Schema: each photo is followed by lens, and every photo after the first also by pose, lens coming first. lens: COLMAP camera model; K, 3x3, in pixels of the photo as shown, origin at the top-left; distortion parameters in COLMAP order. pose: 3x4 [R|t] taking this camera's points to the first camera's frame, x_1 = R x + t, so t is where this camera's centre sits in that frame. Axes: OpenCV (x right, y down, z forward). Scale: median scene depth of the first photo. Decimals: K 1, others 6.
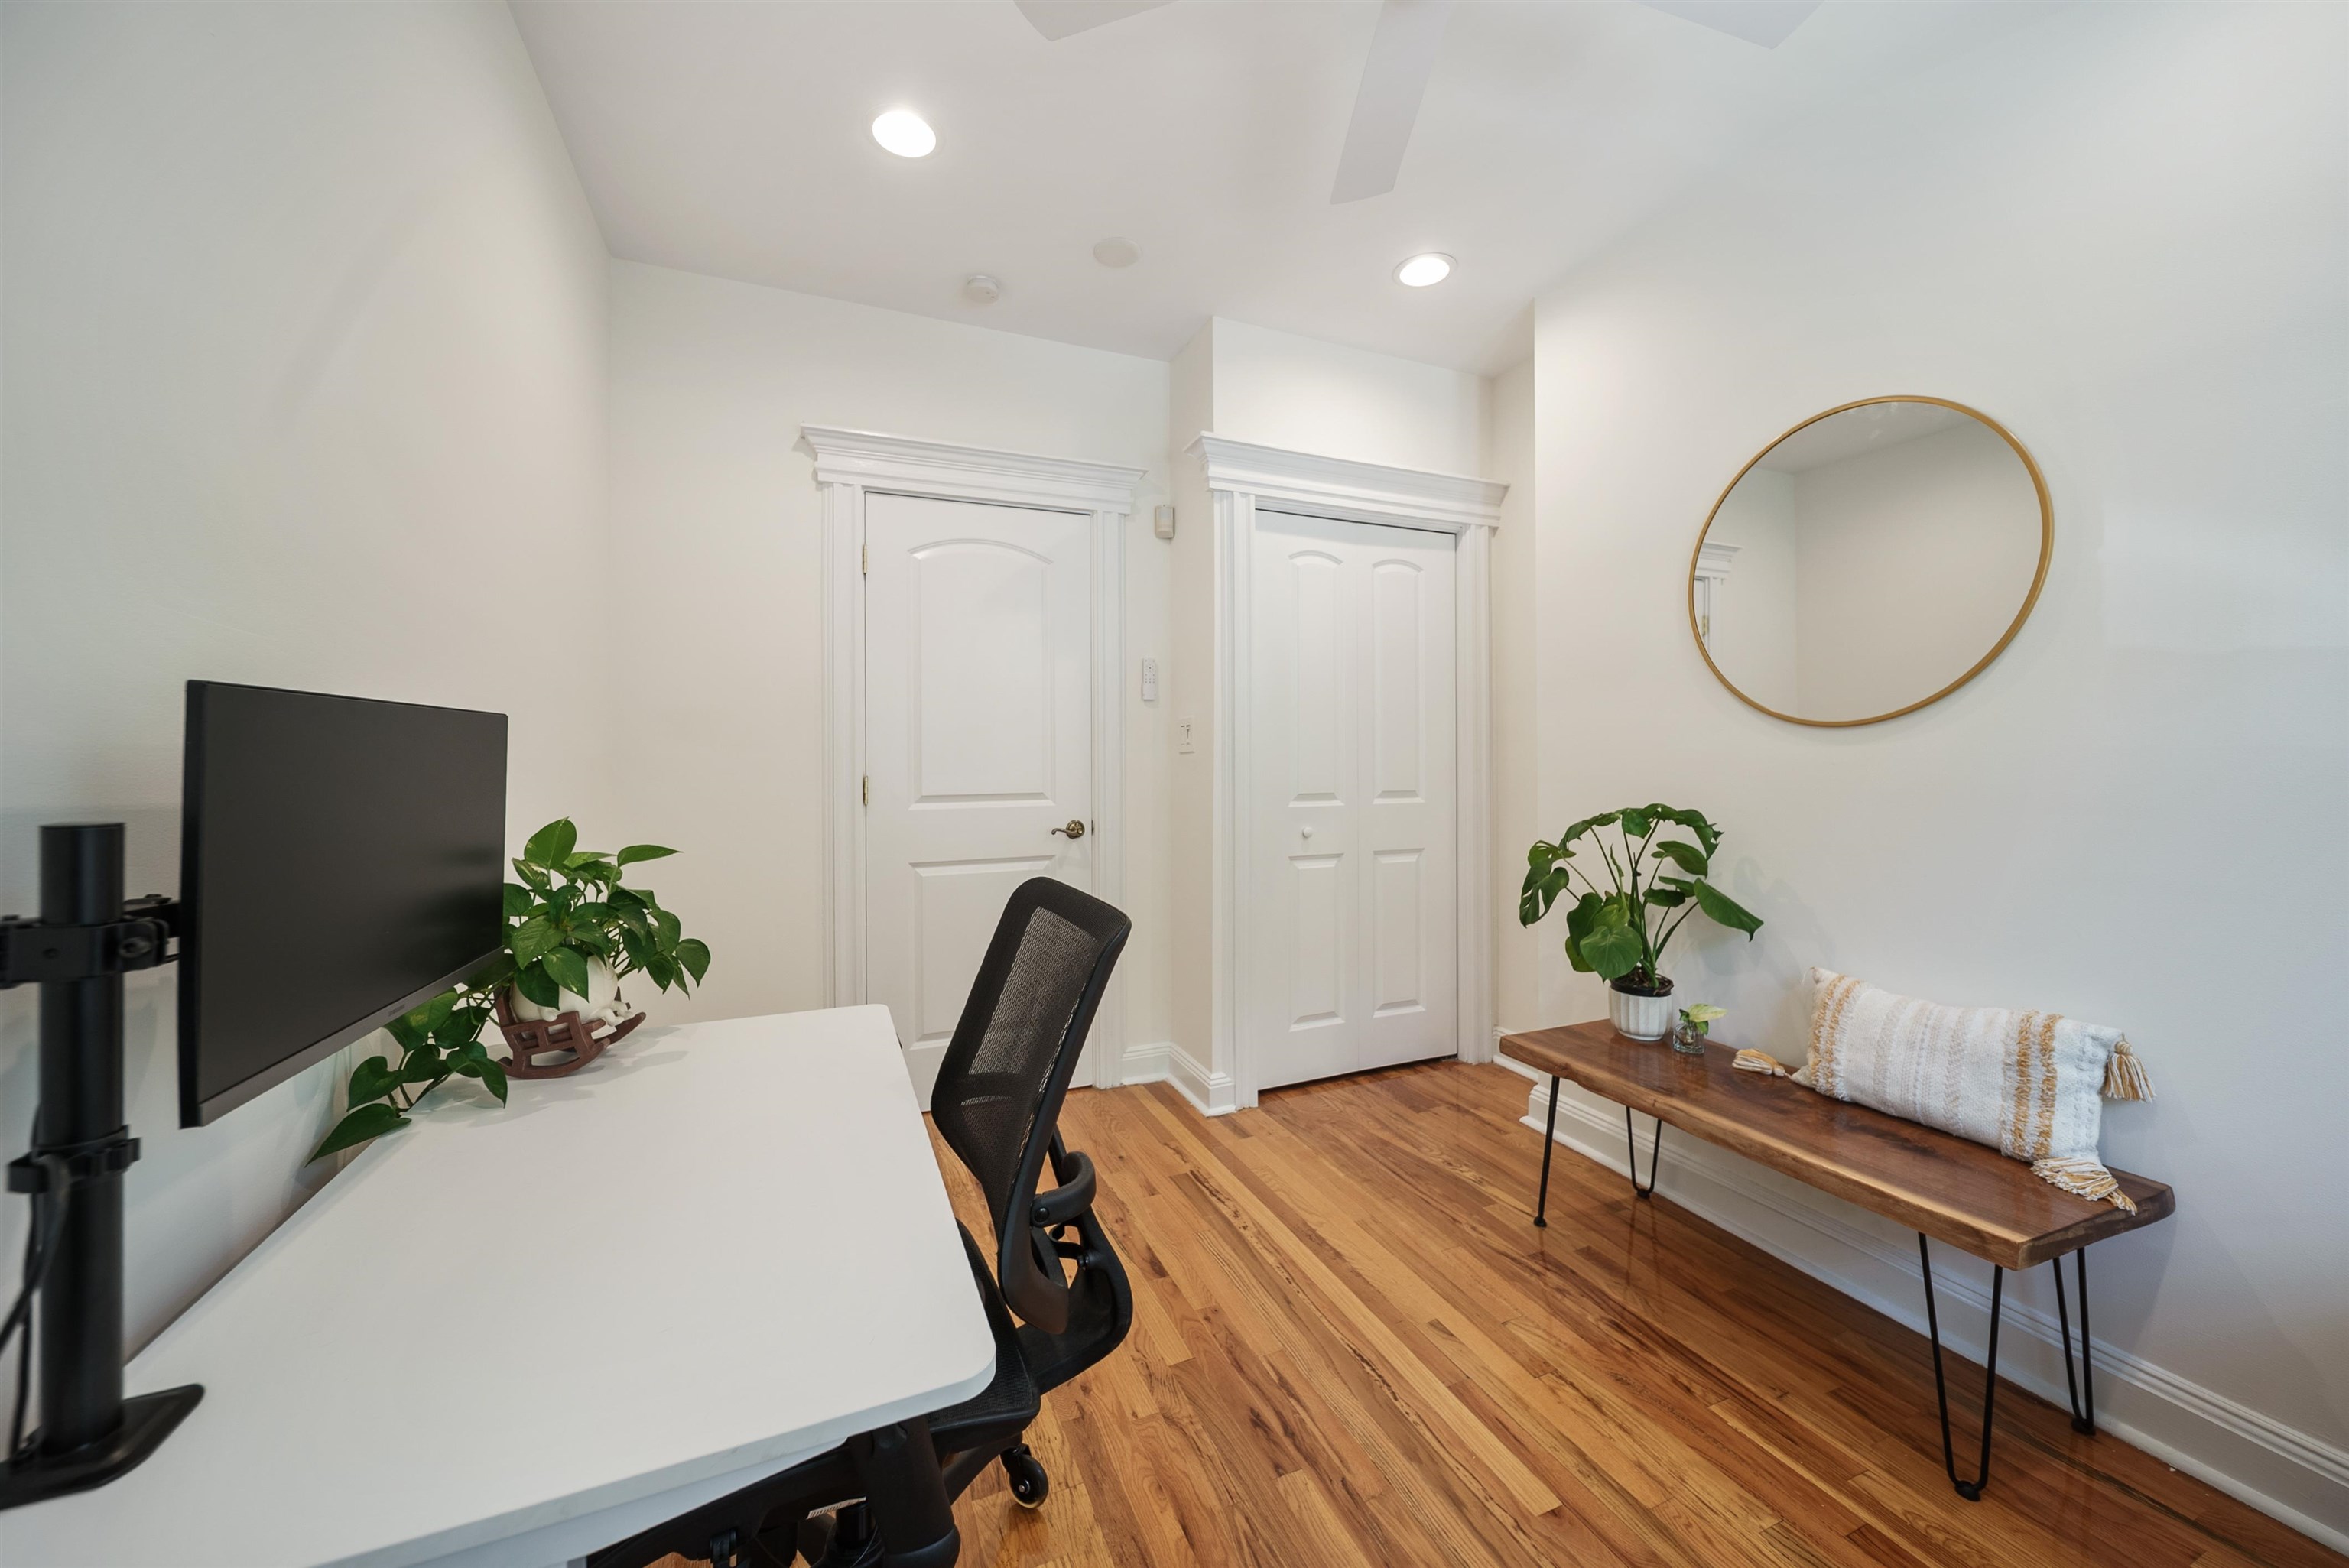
lens RADIAL K [[848.5, 0, 1179.7], [0, 848.5, 777.7], [0, 0, 1]] dist [0.002450, 0.000124]
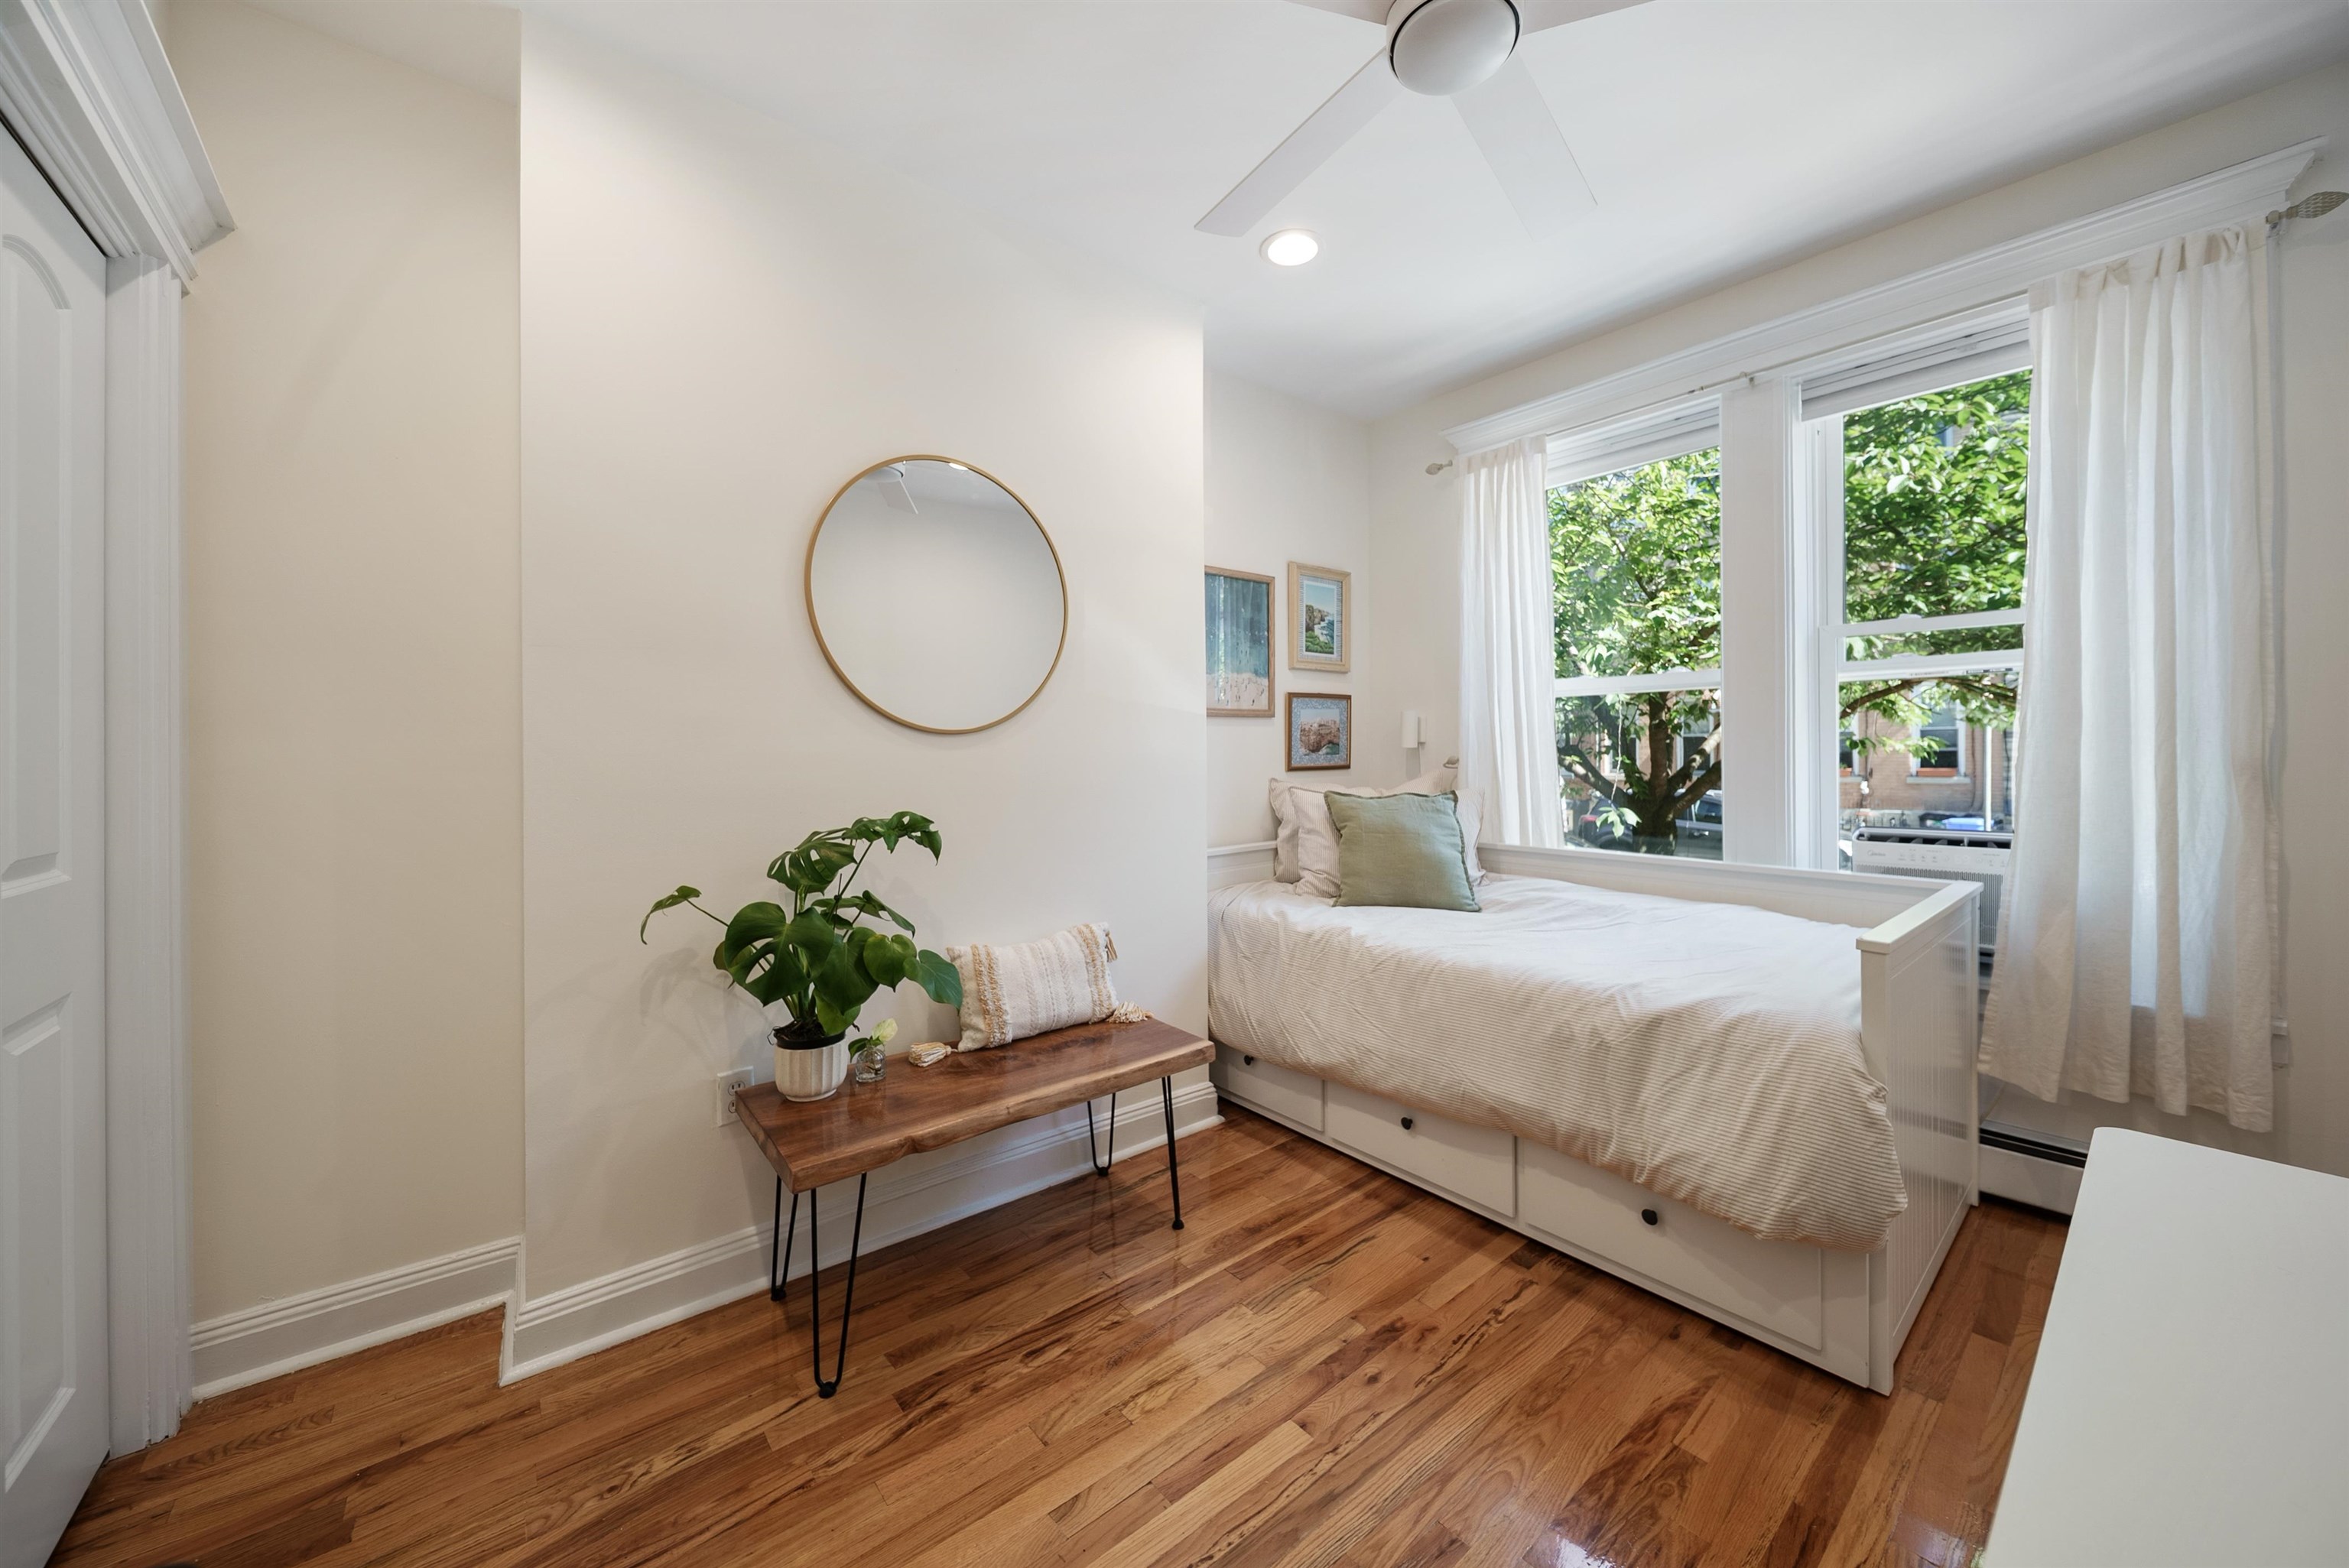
lens RADIAL K [[853.4, 0, 1169.3], [0, 853.4, 762.0], [0, 0, 1]] dist [-0.001448, -0.000398]
pose [[-0.281056, -0.001304, 0.959690, -0.457376], [0.028405, 0.999550, 0.009677, -0.026950], [-0.959271, 0.029979, -0.280893, 1.119866]]
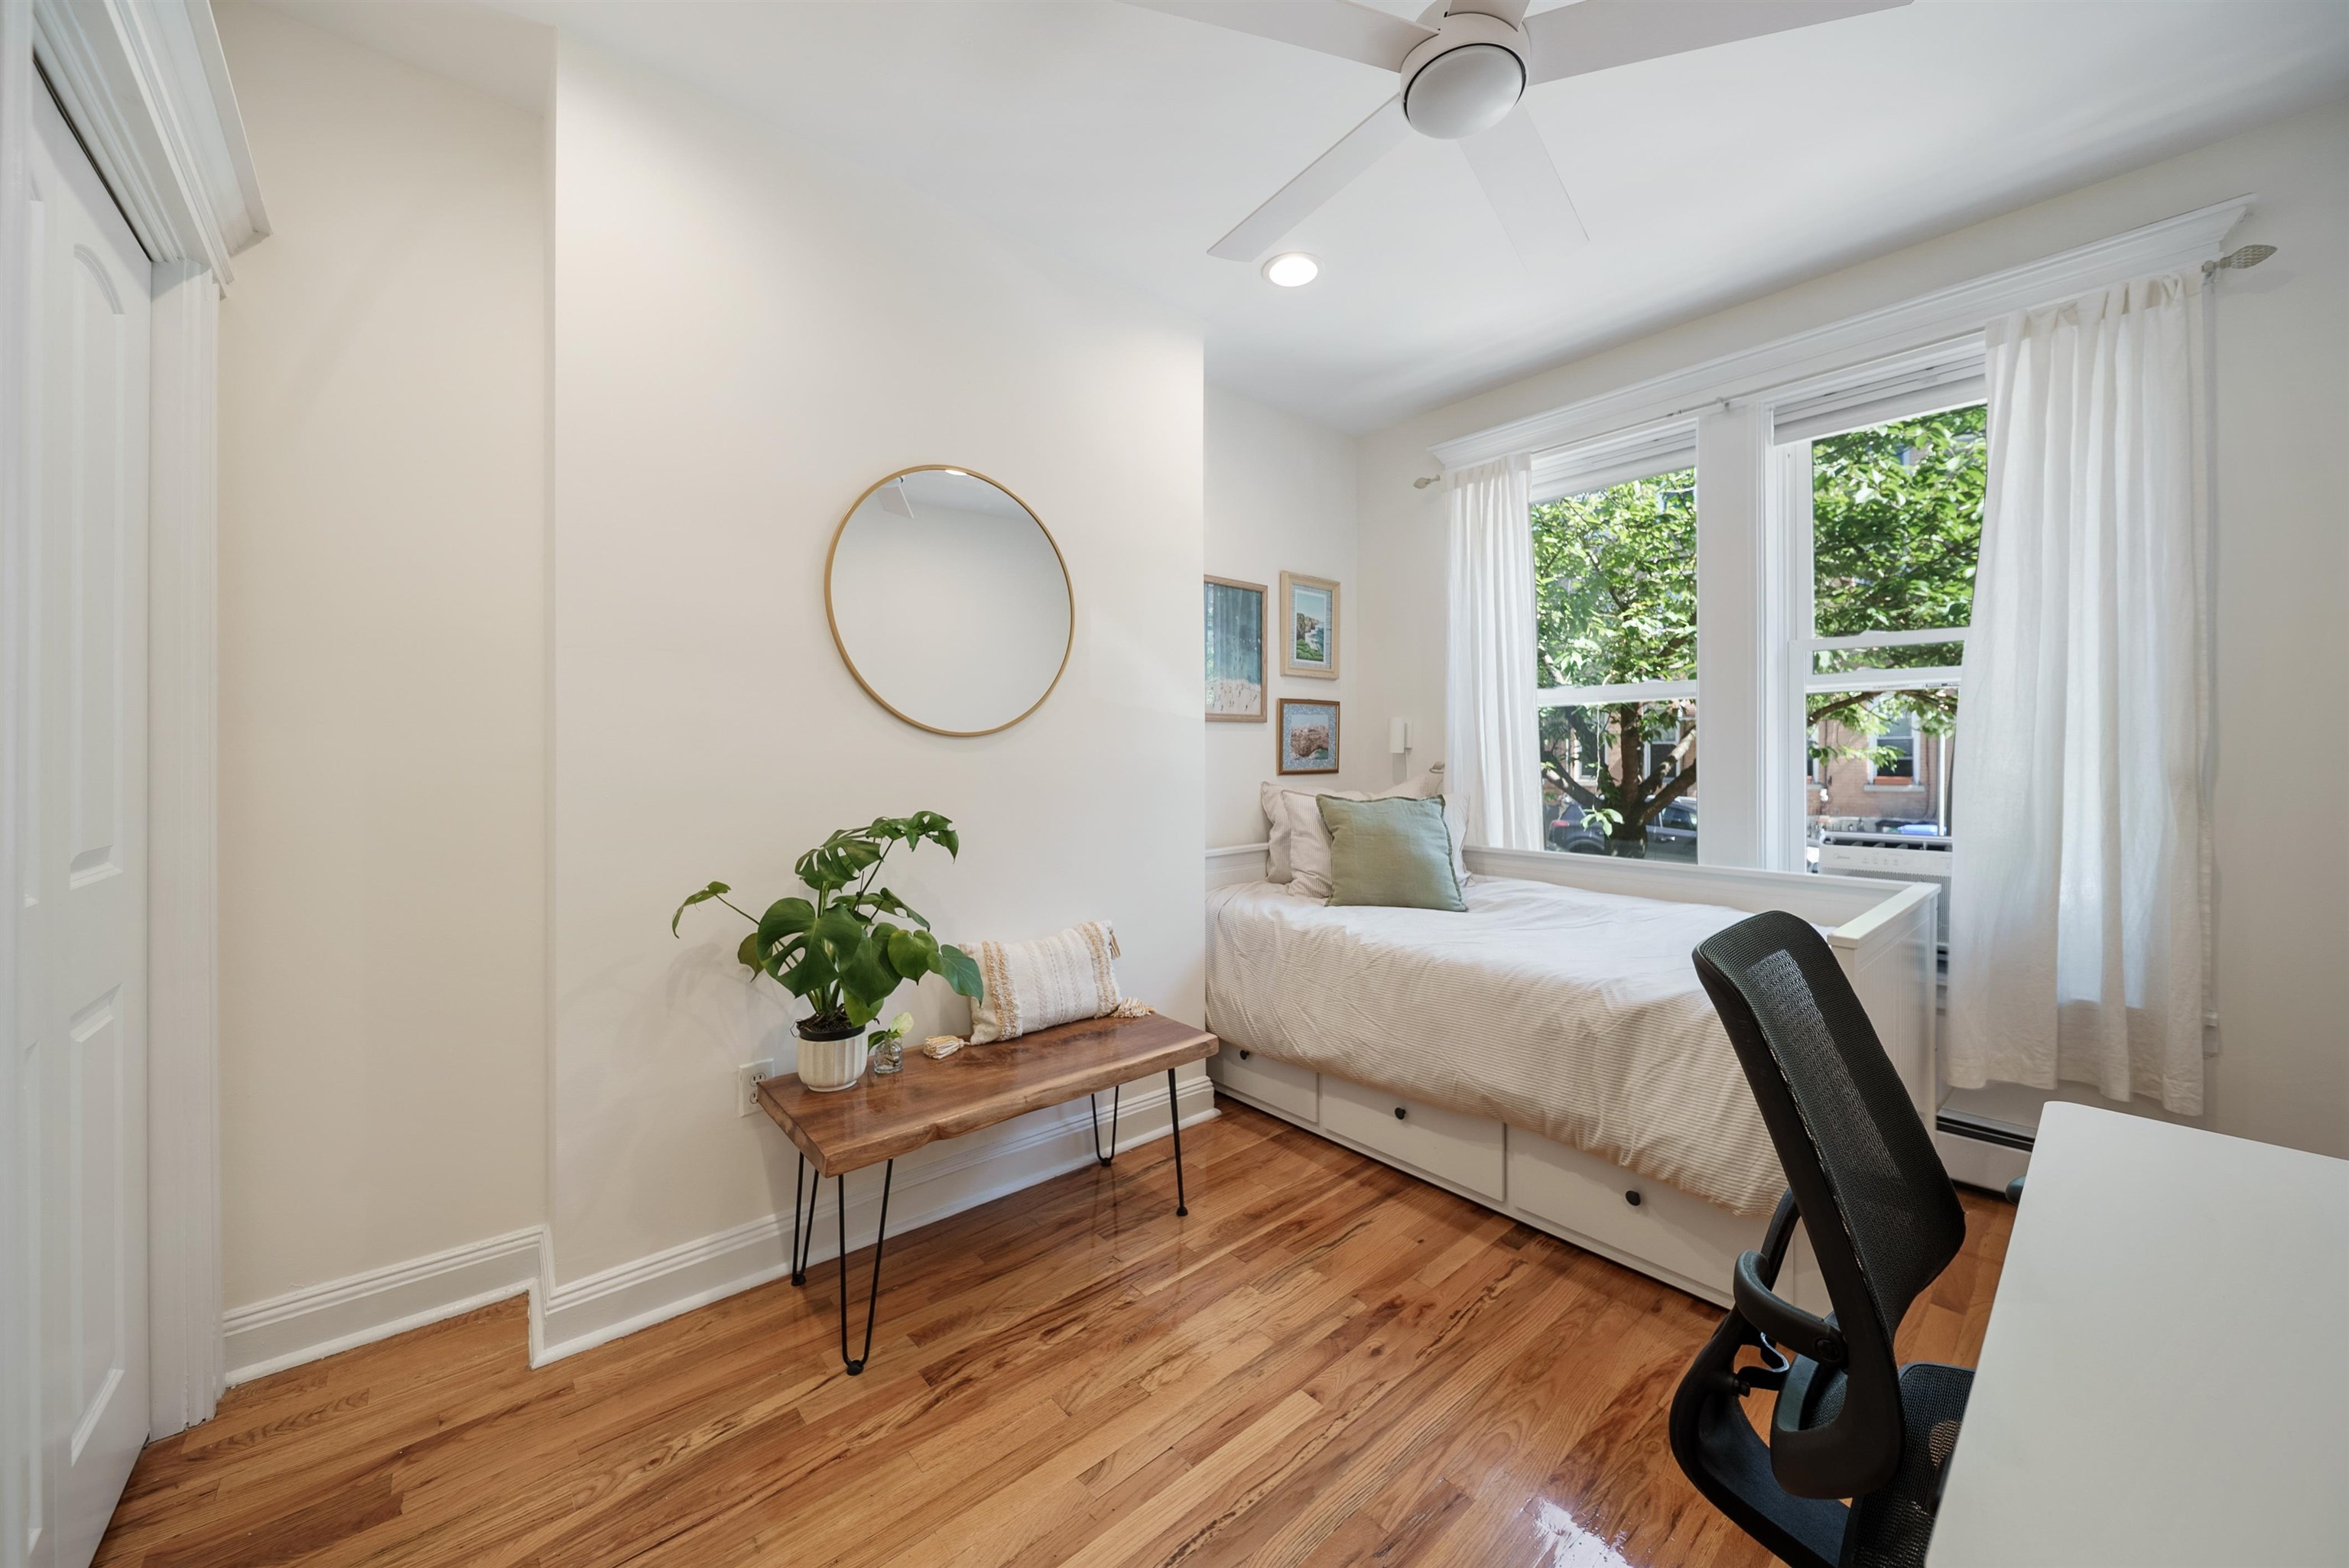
lens RADIAL K [[854.0, 0, 1164.3], [0, 854.0, 763.8], [0, 0, 1]] dist [-0.001052, -0.000453]
pose [[-0.307085, -0.001644, 0.951681, -0.486332], [0.020992, 0.999744, 0.008500, -0.028265], [-0.951451, 0.022588, -0.306971, 1.183536]]
